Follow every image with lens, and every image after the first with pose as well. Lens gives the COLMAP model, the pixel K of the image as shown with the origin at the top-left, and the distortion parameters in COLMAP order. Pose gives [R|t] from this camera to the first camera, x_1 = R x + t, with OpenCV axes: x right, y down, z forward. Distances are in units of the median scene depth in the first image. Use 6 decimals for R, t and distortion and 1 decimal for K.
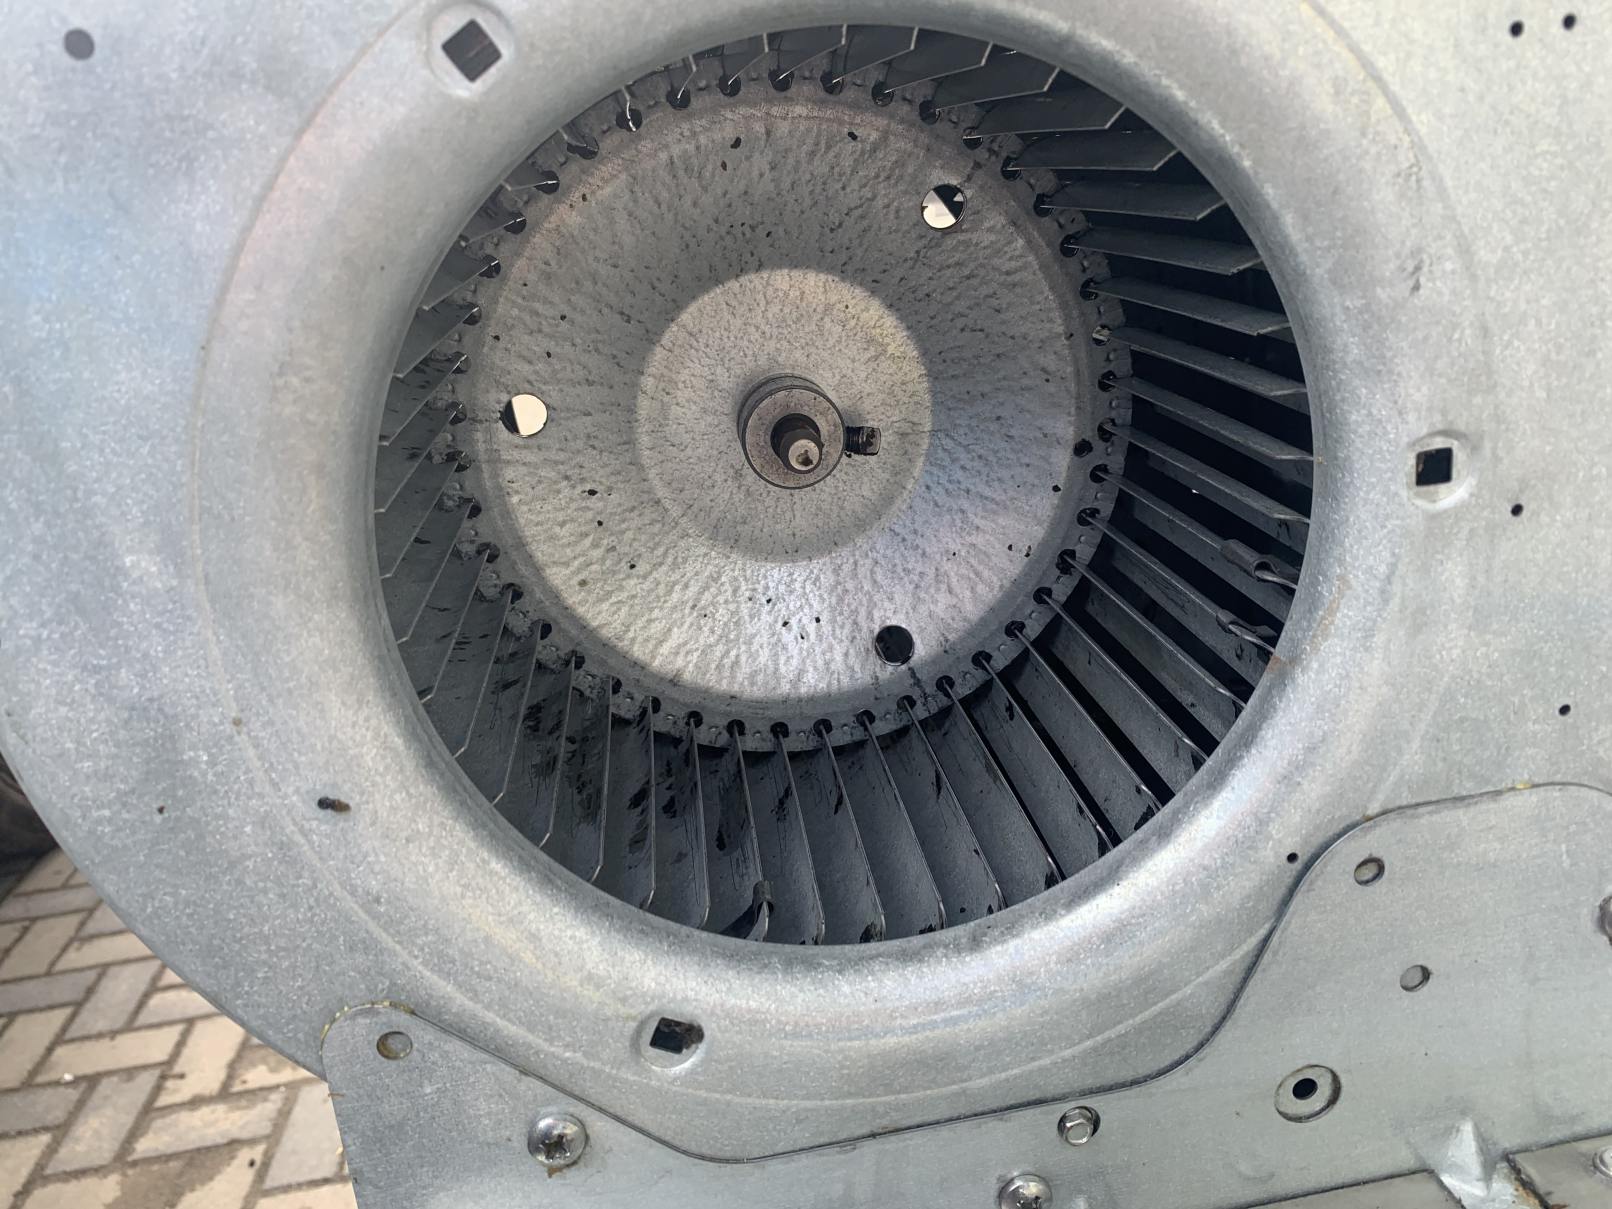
lens RADIAL K [[1235.4, 0, 820.7], [0, 1235.4, 598.5], [0, 0, 1]] dist [0.212092, -0.320303]
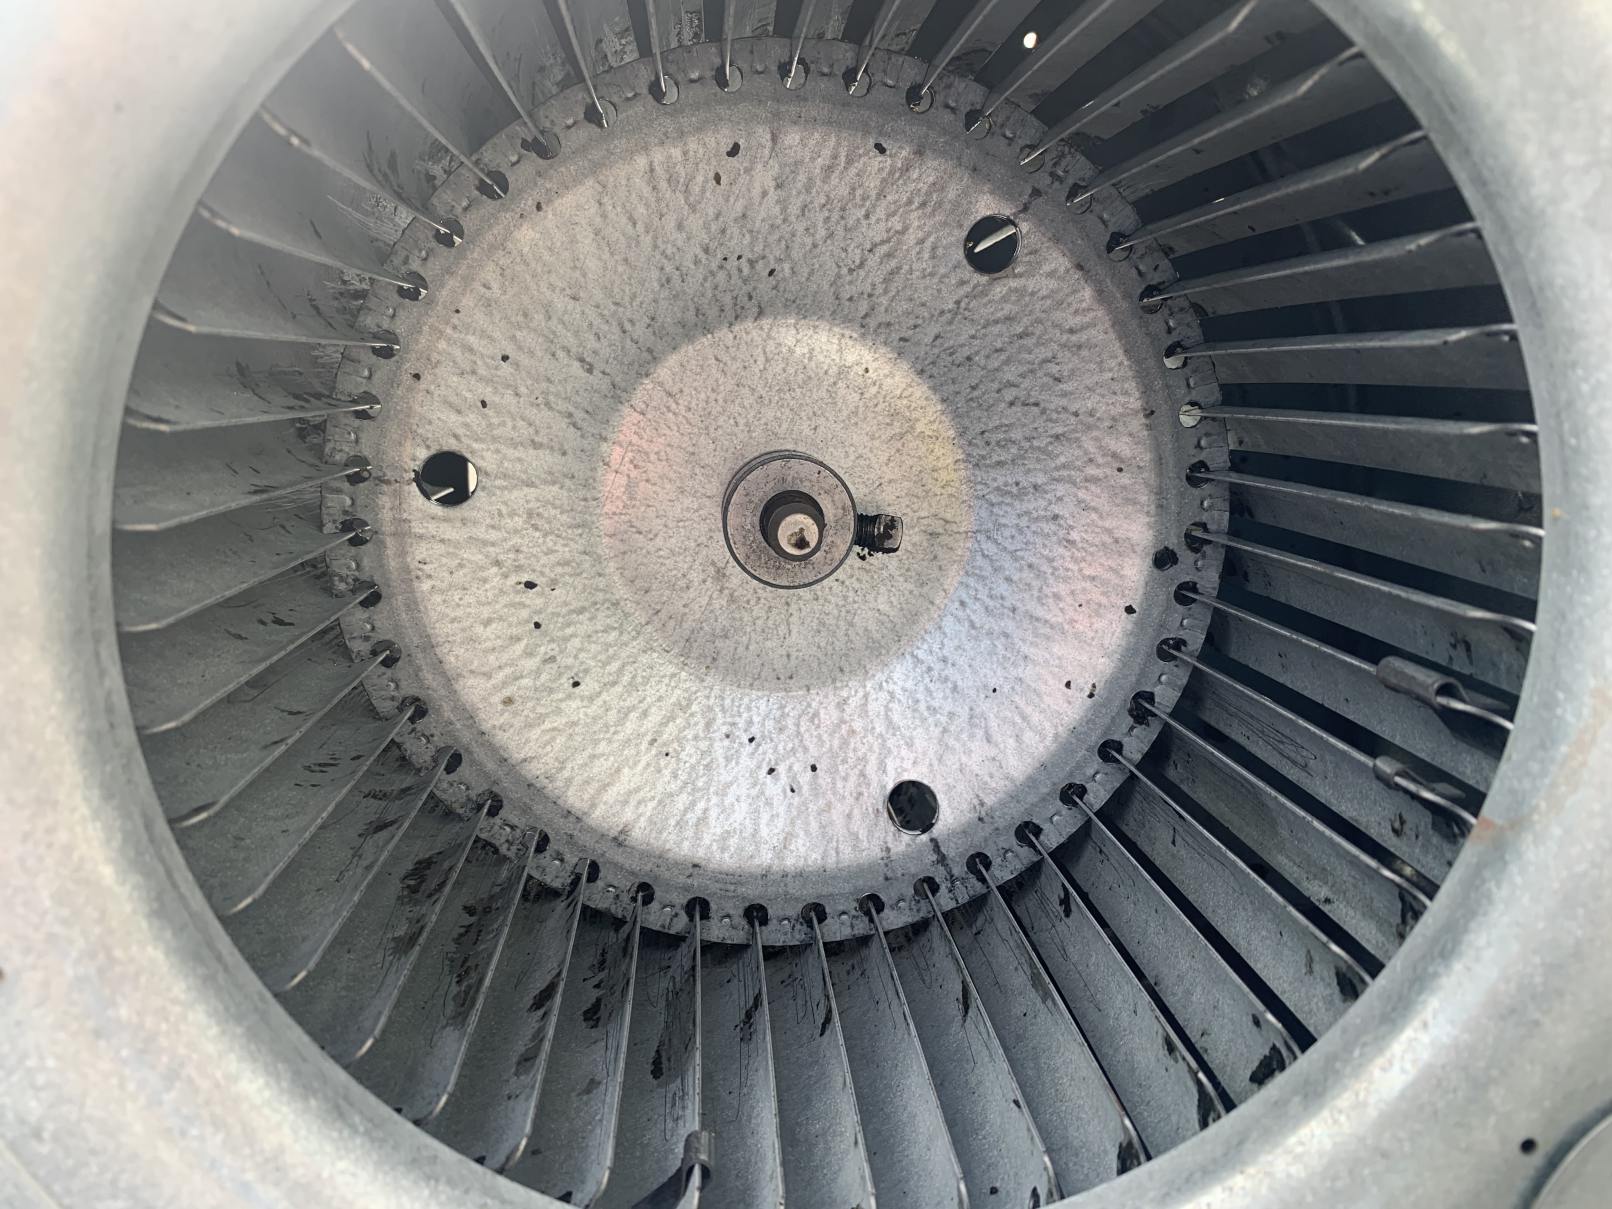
lens RADIAL K [[1270.8, 0, 810.4], [0, 1270.8, 602.5], [0, 0, 1]] dist [0.166830, -0.174562]
pose [[0.998306, 0.043358, -0.038787, 0.023025], [-0.048970, 0.986234, -0.157940, 0.043263], [0.031405, 0.159572, 0.986687, 0.215200]]
